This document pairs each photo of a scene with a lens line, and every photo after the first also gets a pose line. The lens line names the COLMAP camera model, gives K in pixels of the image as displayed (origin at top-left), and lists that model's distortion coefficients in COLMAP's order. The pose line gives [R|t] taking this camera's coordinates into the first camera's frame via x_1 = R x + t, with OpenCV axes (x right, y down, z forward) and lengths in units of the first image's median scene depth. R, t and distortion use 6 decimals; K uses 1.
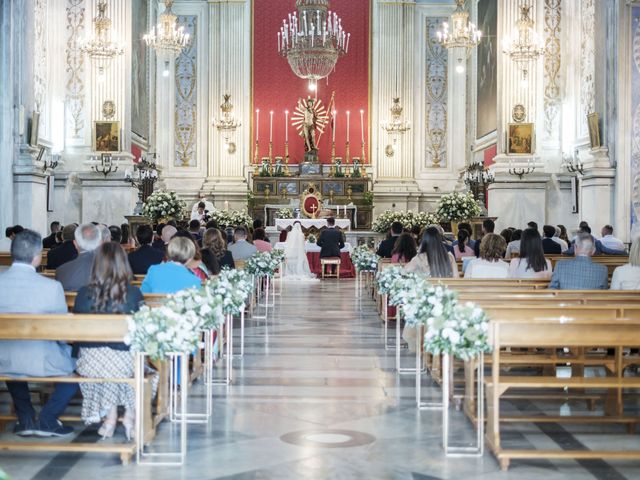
lens RADIAL K [[1151.8, 0, 320.2], [0, 1151.8, 239.4], [0, 0, 1]] dist [-0.021333, 0.000000]
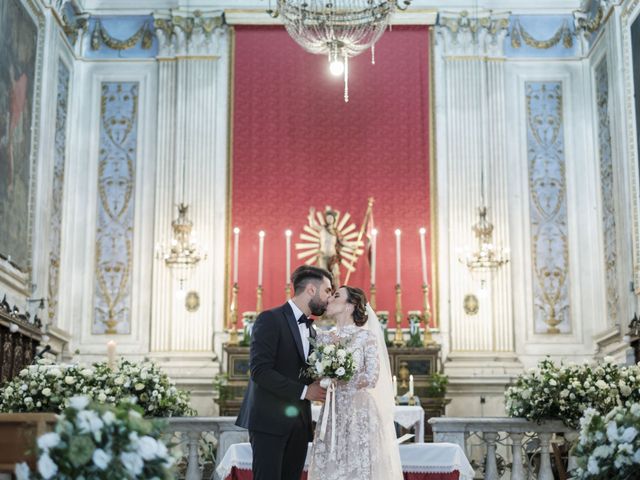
lens RADIAL K [[1151.8, 0, 316.5], [0, 1151.8, 239.8], [0, 0, 1]] dist [-0.021333, 0.000000]
pose [[0.999815, -0.007880, -0.017529, -0.005470], [0.004064, 0.978129, -0.207957, 0.009402], [0.018785, 0.207848, 0.977981, 0.438783]]
